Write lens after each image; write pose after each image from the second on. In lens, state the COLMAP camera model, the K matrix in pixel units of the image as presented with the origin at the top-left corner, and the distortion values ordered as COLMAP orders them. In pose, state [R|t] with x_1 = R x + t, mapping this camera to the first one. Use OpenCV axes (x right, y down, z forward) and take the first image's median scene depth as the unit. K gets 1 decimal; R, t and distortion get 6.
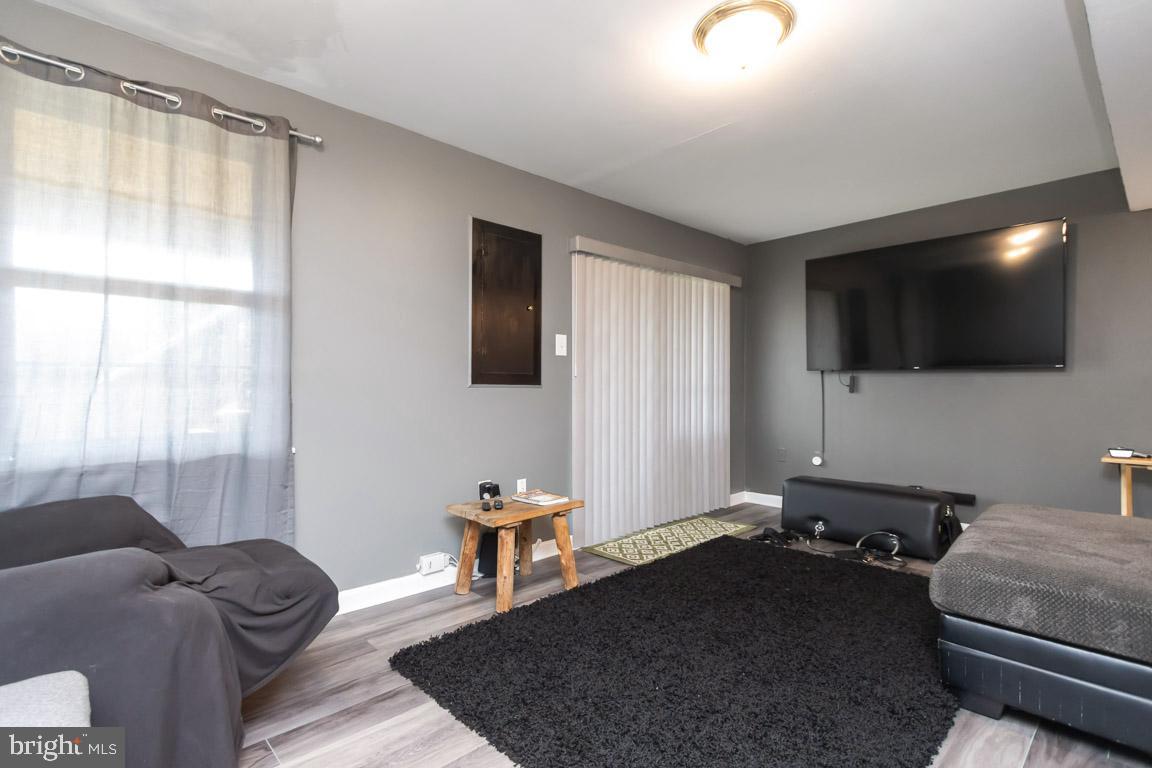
lens RADIAL K [[541.9, 0, 570.4], [0, 541.9, 387.5], [0, 0, 1]] dist [0.019573, -0.000540]
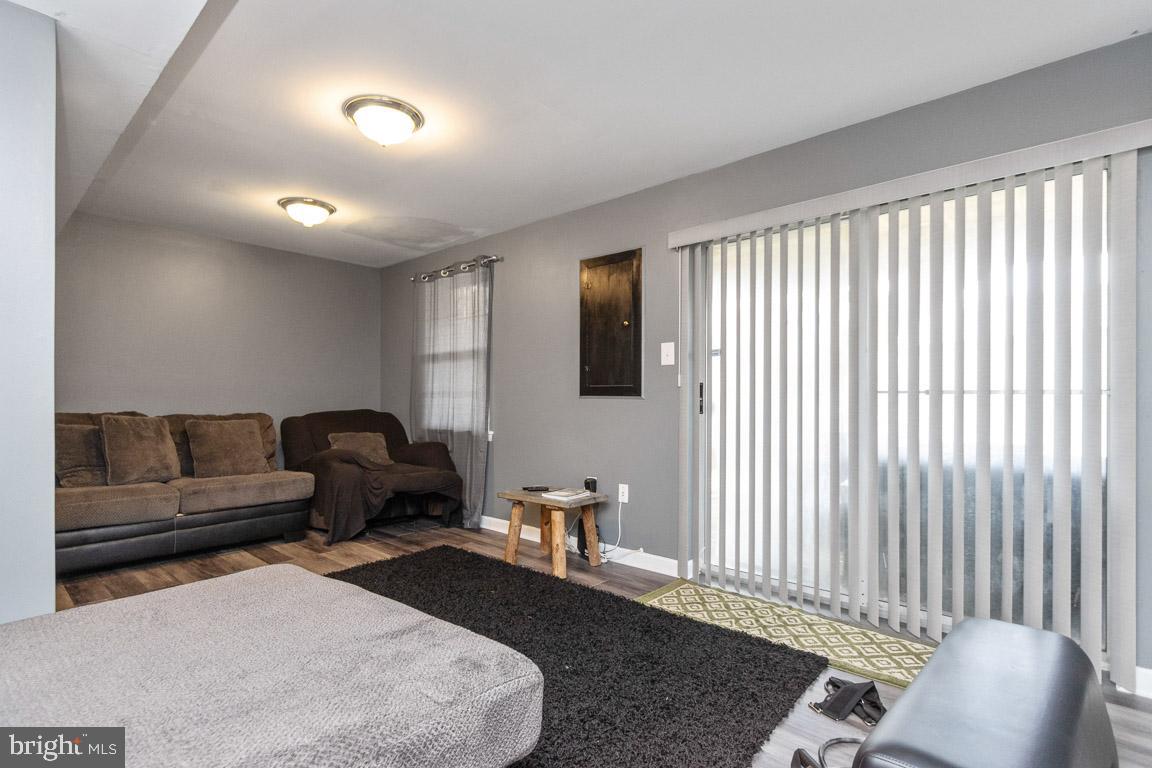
lens RADIAL K [[550.9, 0, 550.5], [0, 550.9, 396.4], [0, 0, 1]] dist [0.020973, -0.000248]
pose [[0.077303, 0.001859, -0.997006, 1.019885], [0.006330, 0.999977, 0.002356, -0.008623], [0.996988, -0.006493, 0.077289, 0.801678]]
